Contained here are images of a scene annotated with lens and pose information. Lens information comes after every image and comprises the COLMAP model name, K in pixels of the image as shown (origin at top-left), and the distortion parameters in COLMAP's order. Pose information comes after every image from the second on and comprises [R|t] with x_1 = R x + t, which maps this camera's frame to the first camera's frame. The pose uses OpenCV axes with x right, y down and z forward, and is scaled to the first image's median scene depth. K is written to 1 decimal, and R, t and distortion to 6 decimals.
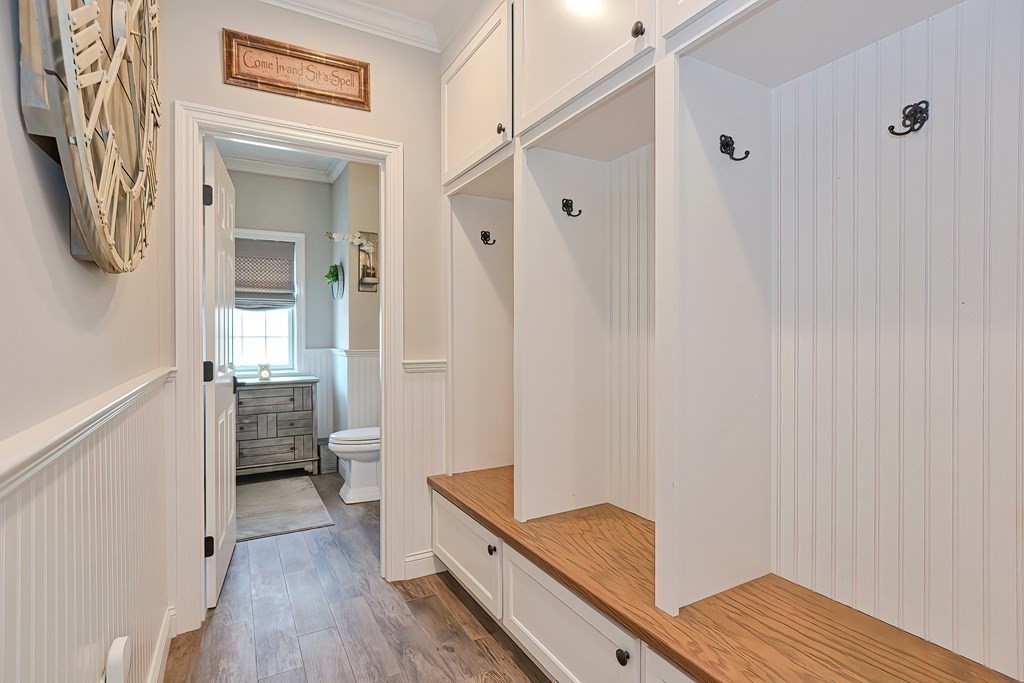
lens RADIAL K [[500.7, 0, 514.7], [0, 500.7, 337.3], [0, 0, 1]] dist [-0.006695, -0.000573]
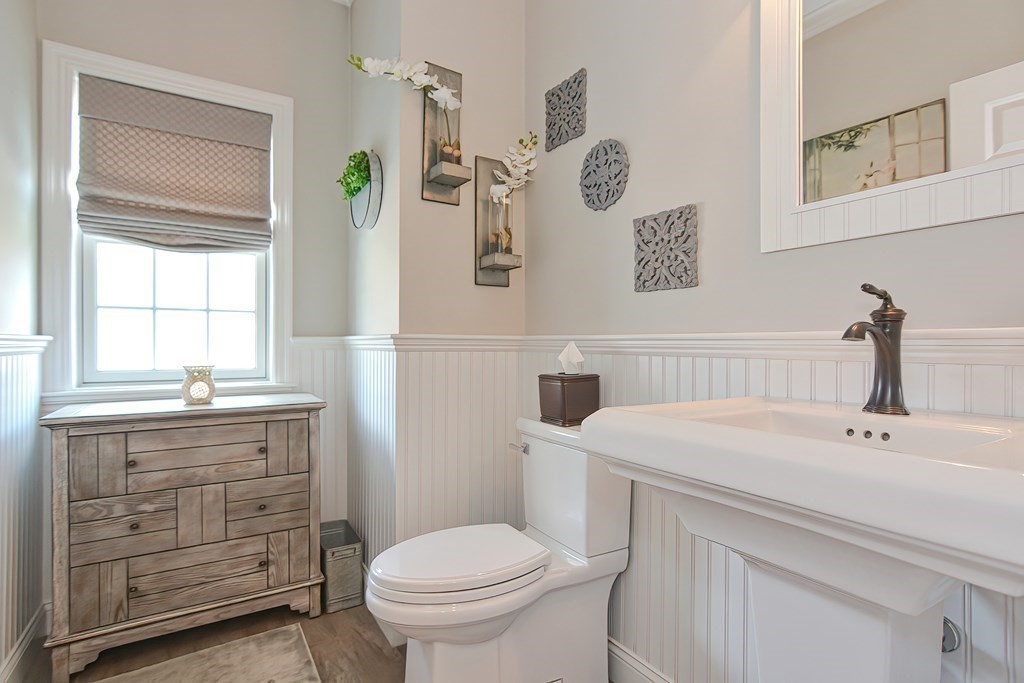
lens RADIAL K [[500.7, 0, 508.8], [0, 500.7, 345.8], [0, 0, 1]] dist [-0.006695, -0.000573]
pose [[0.999441, 0.006071, 0.032890, -0.244772], [-0.005967, 0.999977, -0.003261, 0.034804], [-0.032909, 0.003063, 0.999454, 0.554547]]
